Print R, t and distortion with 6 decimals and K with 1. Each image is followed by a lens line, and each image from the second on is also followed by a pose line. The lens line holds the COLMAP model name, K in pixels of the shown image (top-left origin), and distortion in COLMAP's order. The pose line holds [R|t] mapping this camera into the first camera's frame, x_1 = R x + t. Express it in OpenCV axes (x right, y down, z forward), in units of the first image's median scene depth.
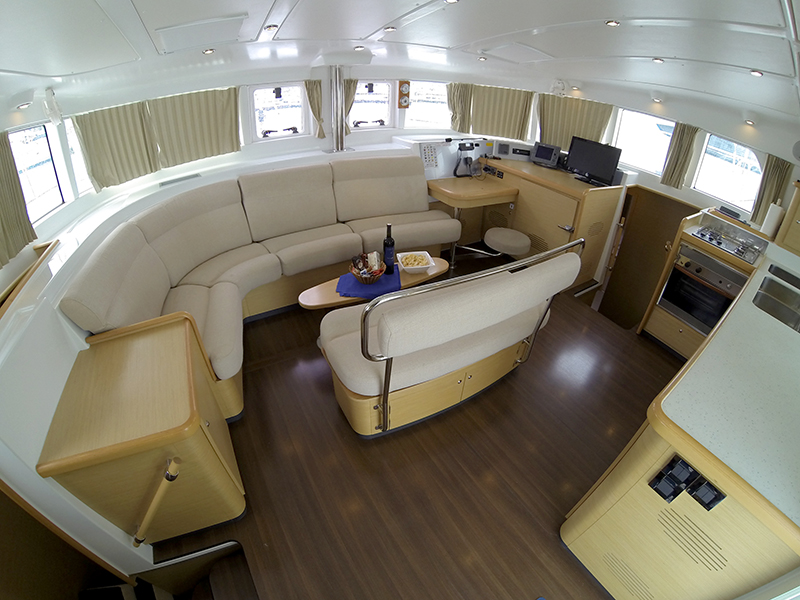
lens RADIAL K [[403.9, 0, 401.5], [0, 403.9, 303.3], [0, 0, 1]] dist [-0.231089, 0.072015]
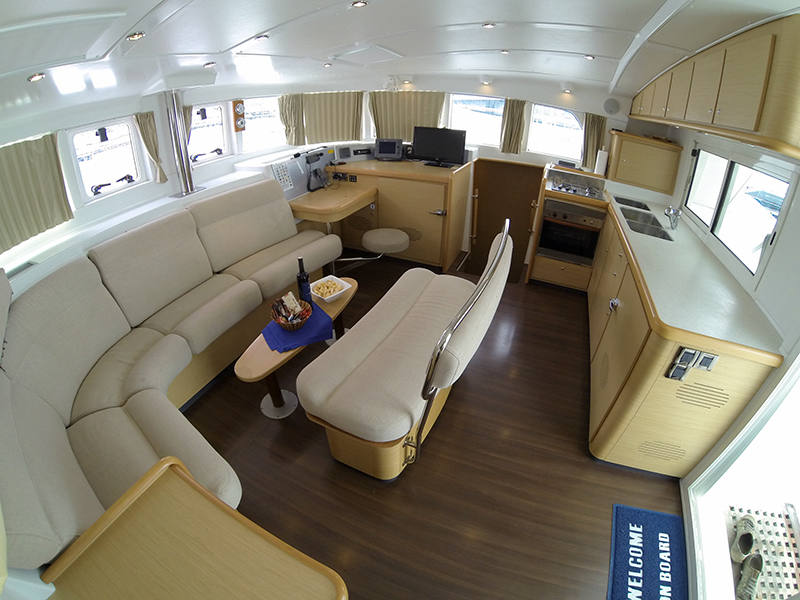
lens RADIAL K [[403.9, 0, 401.5], [0, 403.9, 303.3], [0, 0, 1]] dist [-0.231089, 0.072015]
pose [[0.814702, -0.329379, 0.477253, -0.240931], [0.335226, 0.939079, 0.075858, -0.071711], [-0.473164, 0.098186, 0.875486, 0.100654]]
